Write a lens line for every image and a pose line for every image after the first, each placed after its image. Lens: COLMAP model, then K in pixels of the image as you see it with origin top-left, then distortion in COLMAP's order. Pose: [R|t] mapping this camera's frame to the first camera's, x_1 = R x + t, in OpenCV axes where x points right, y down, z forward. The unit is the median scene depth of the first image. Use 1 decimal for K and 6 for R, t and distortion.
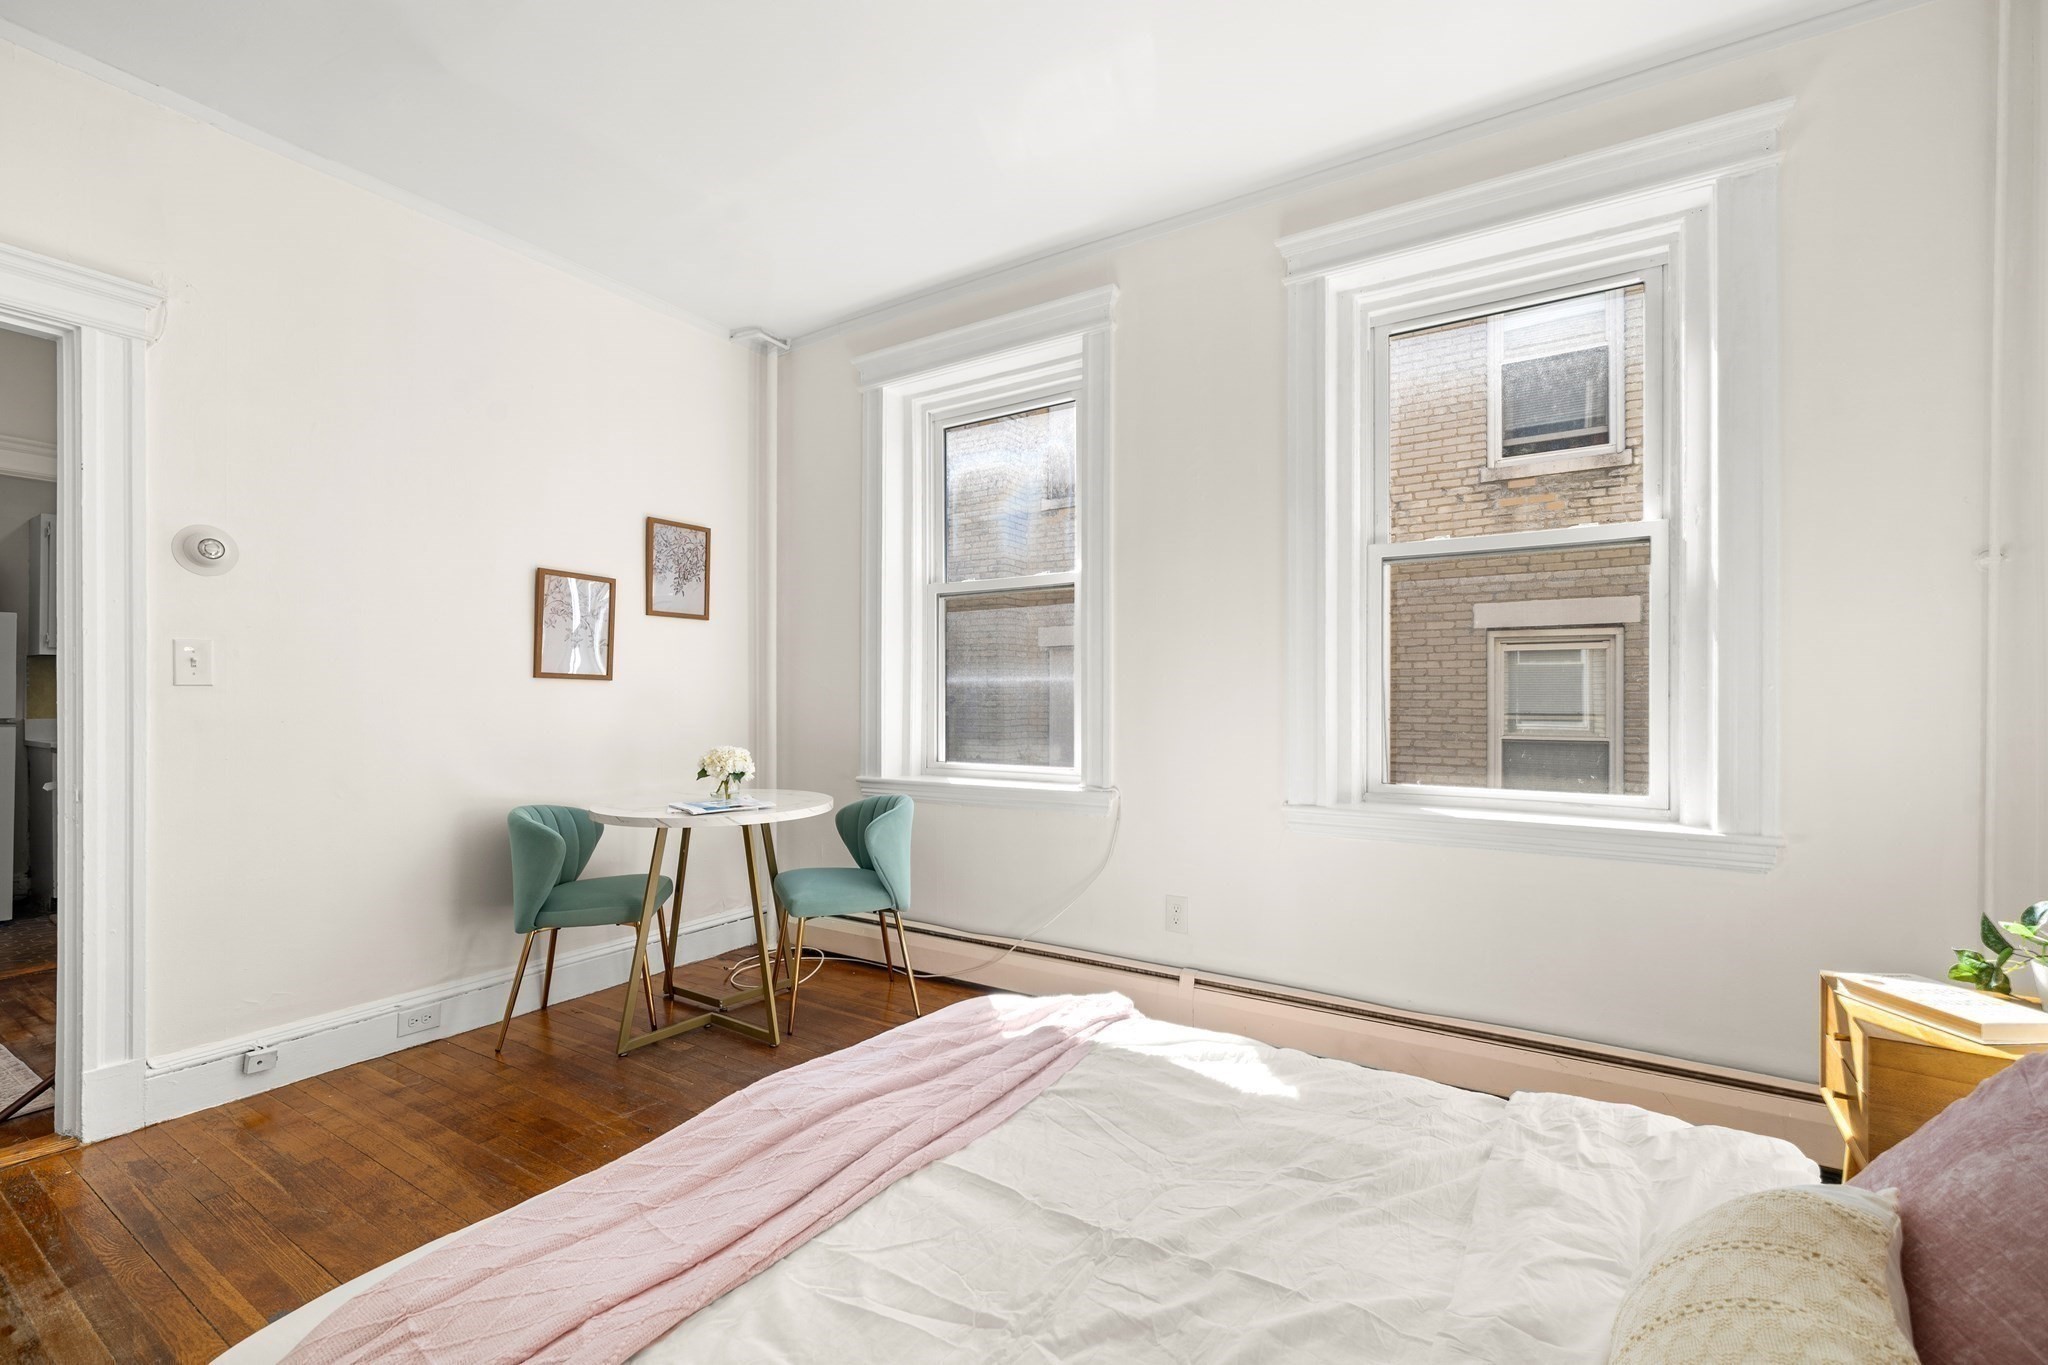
lens RADIAL K [[870.9, 0, 1011.7], [0, 870.9, 691.9], [0, 0, 1]] dist [-0.000764, -0.000094]
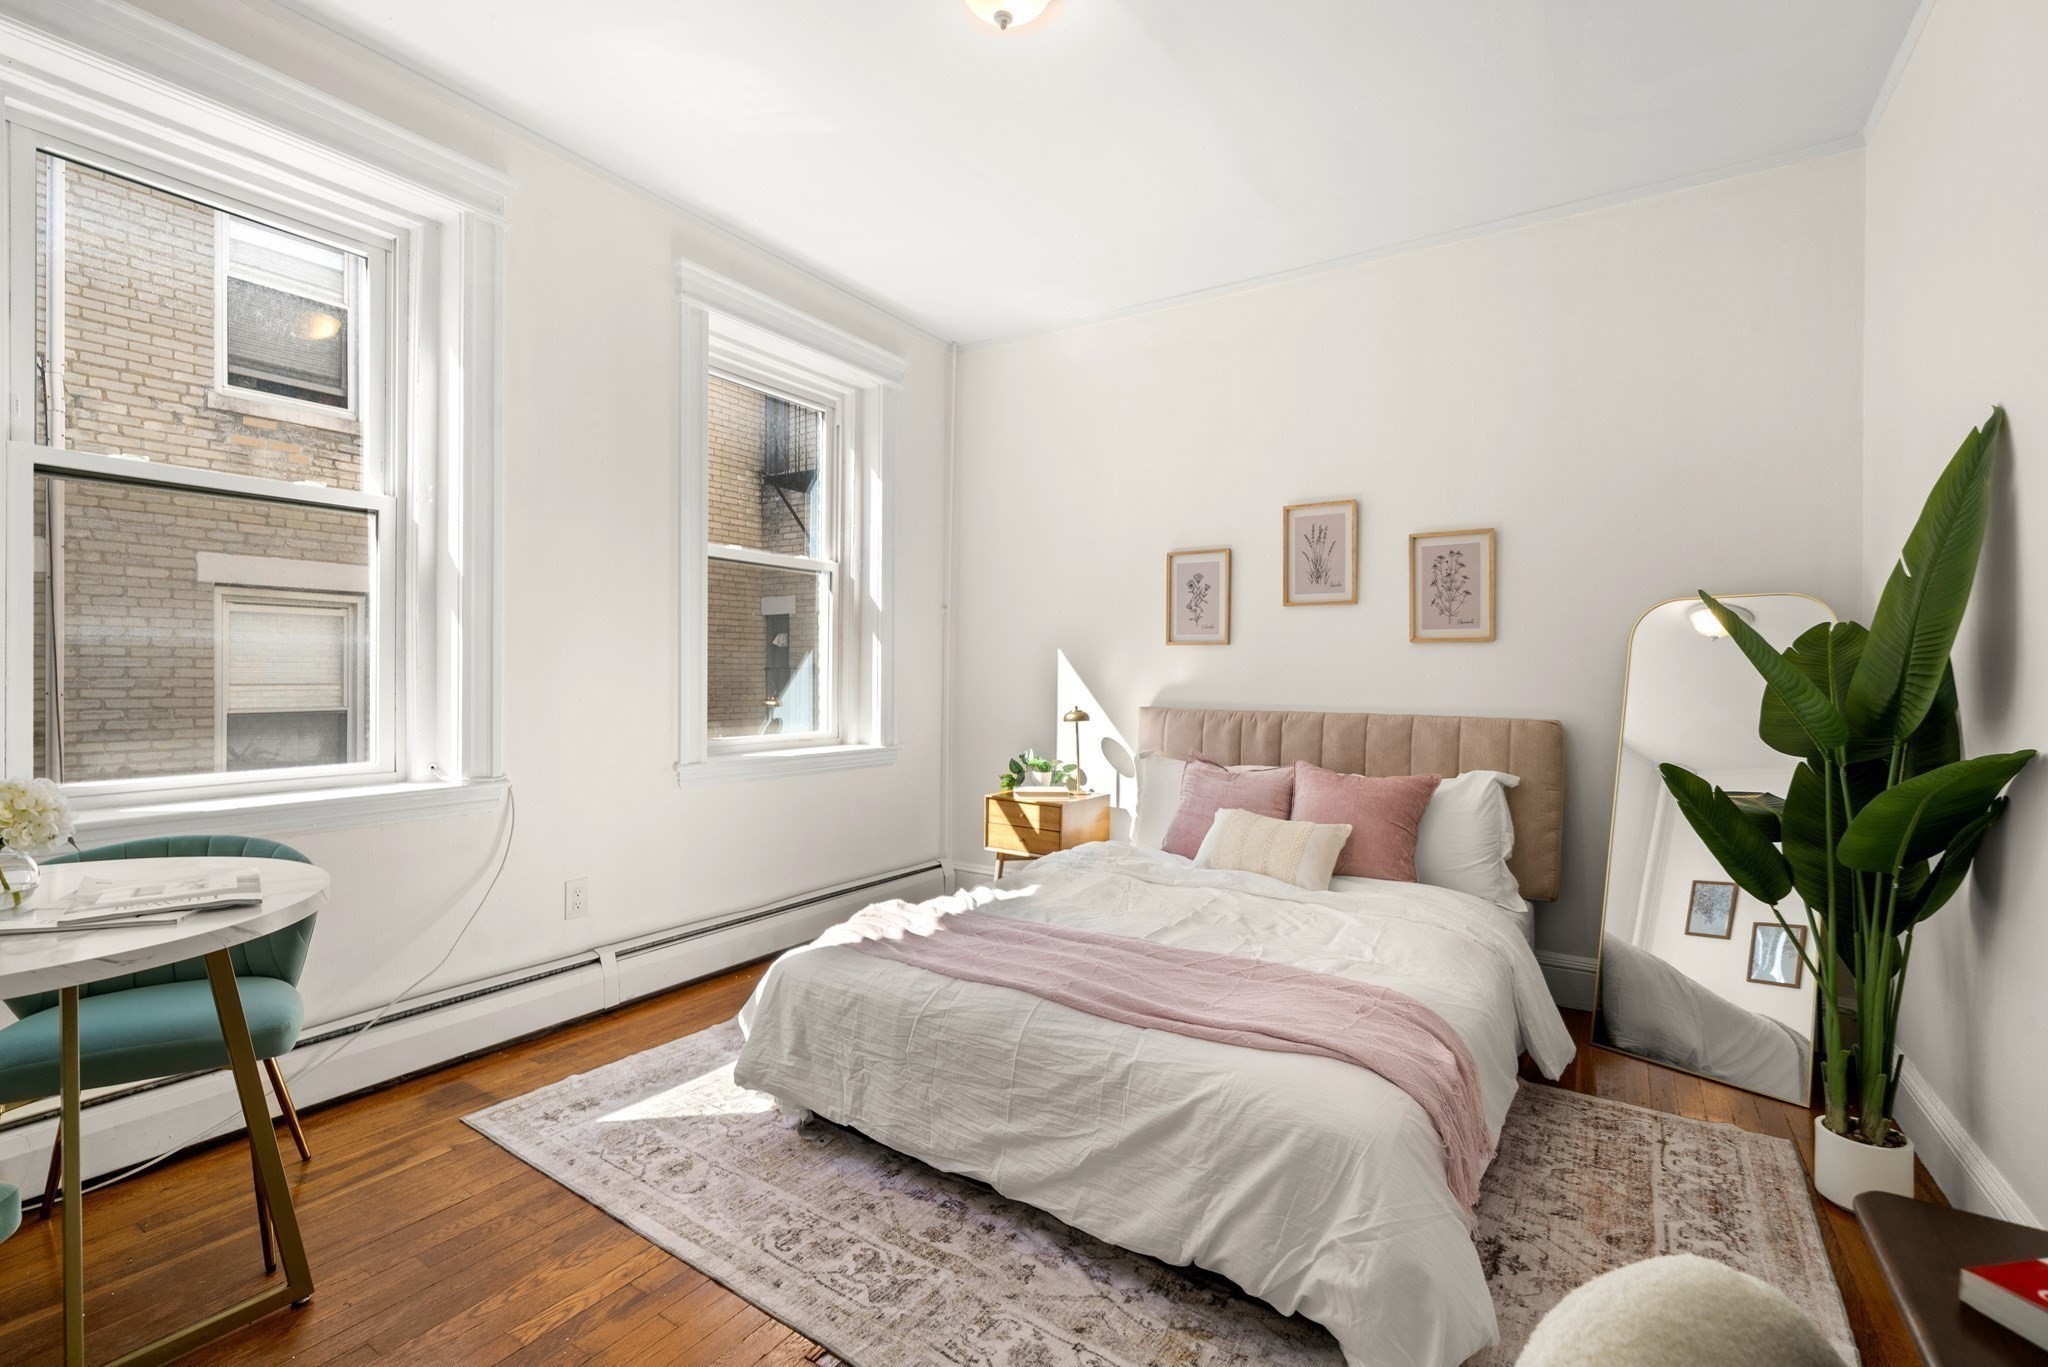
lens RADIAL K [[922.2, 0, 1016.0], [0, 922.2, 671.5], [0, 0, 1]] dist [0.000139, -0.000093]
pose [[0.000591, -0.001229, 0.999999, -0.360932], [-0.014398, 0.999896, 0.001238, 0.000352], [-0.999896, -0.014398, 0.000573, 0.234740]]
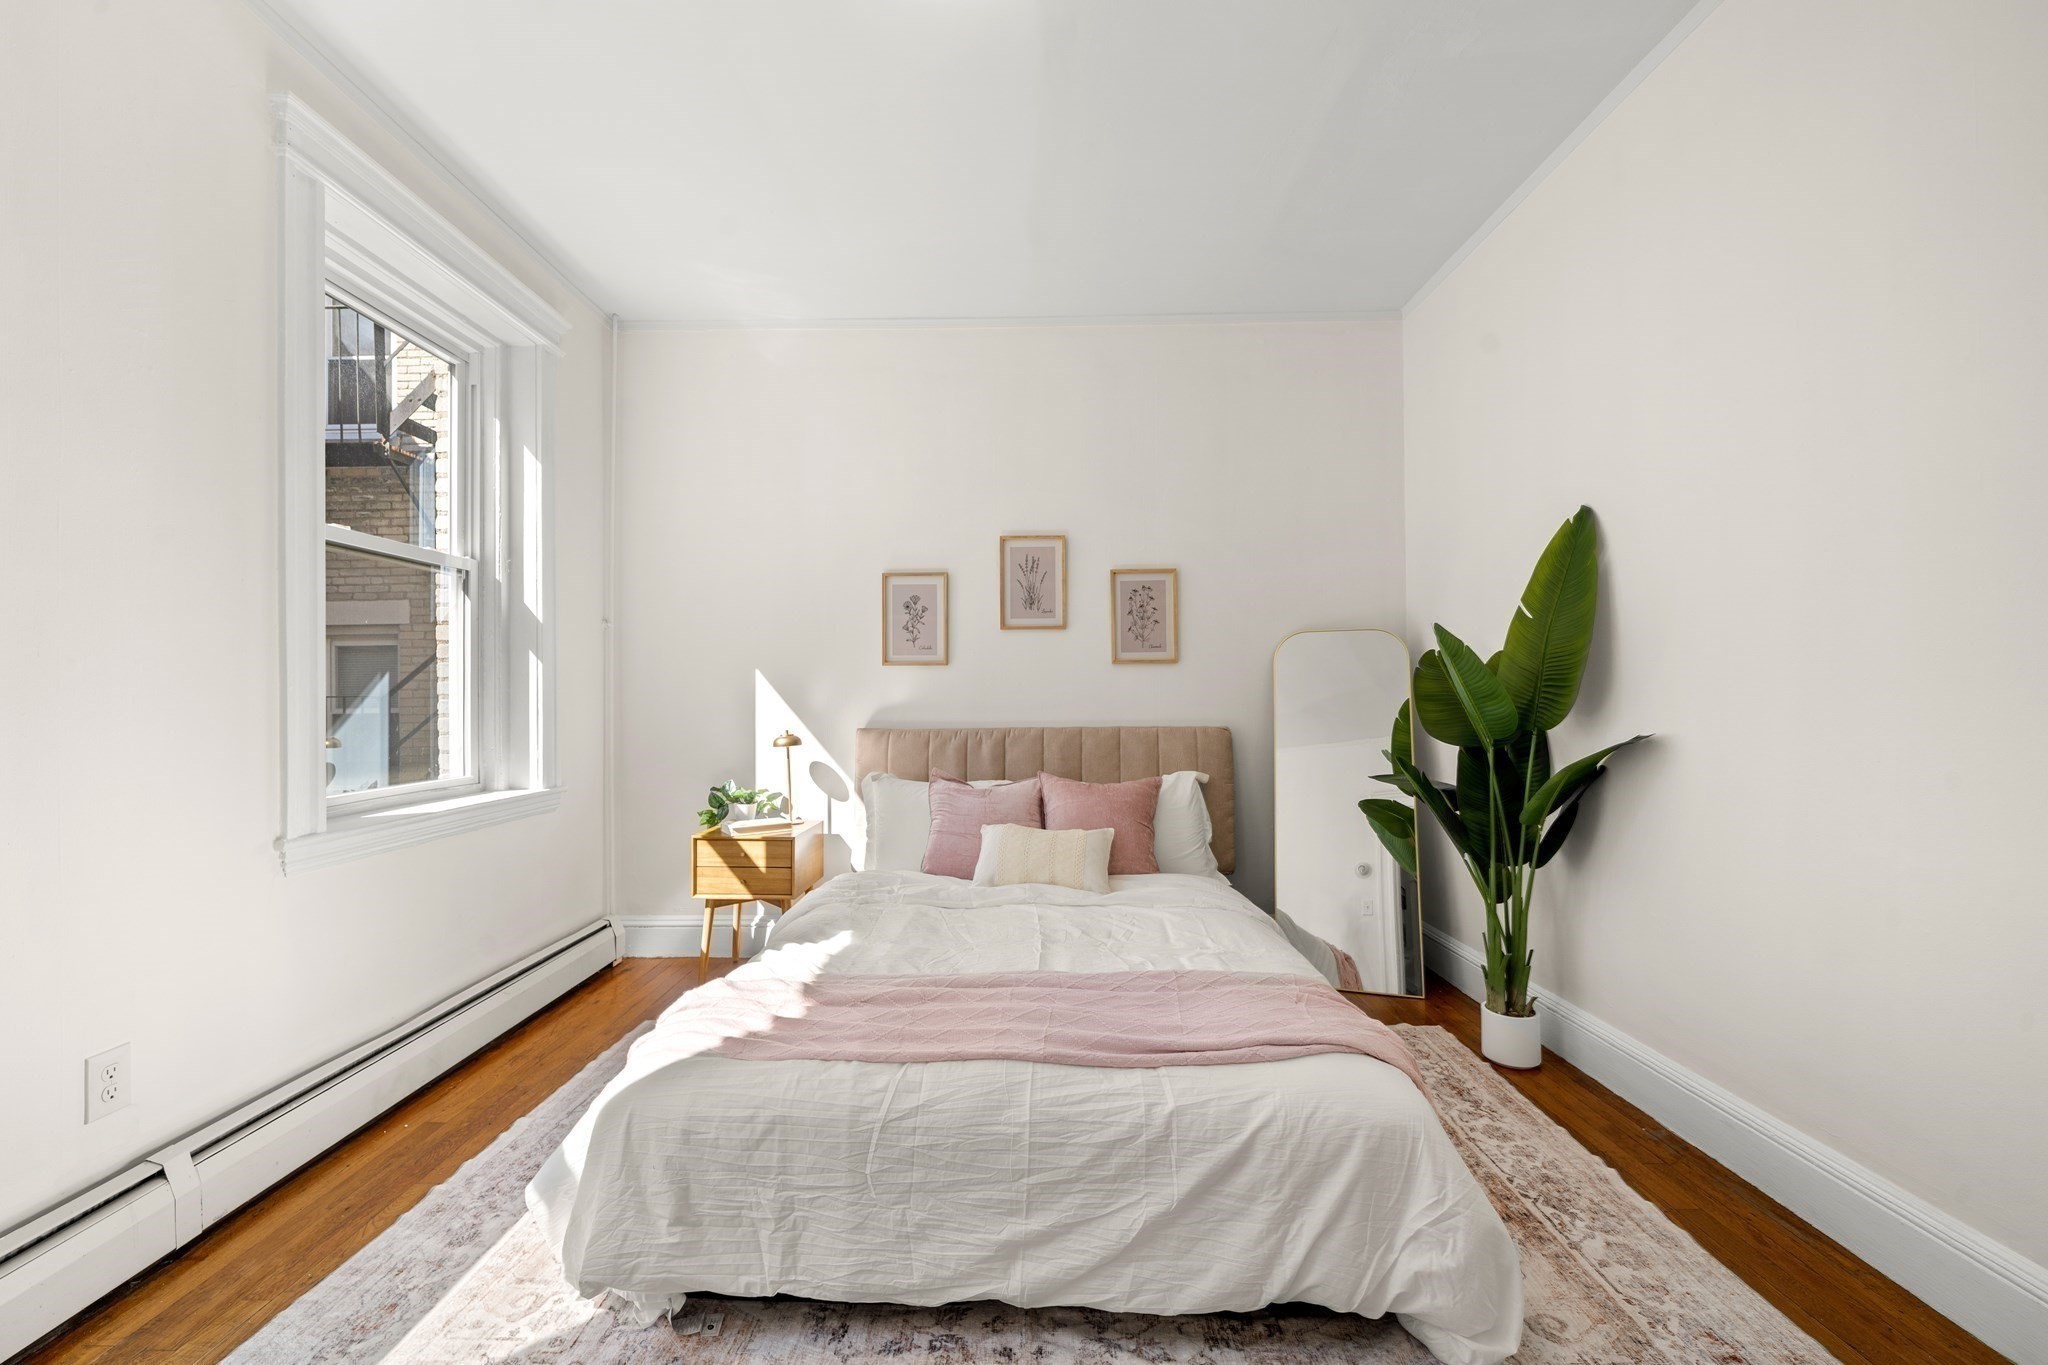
lens RADIAL K [[836.2, 0, 1024.0], [0, 836.2, 682.5], [0, 0, 1]] dist [-0.002073, -0.000567]
pose [[-0.542520, 0.013217, 0.839939, -0.264931], [0.001501, 0.999890, -0.014764, 0.001583], [-0.840042, -0.006749, -0.542480, 0.354004]]
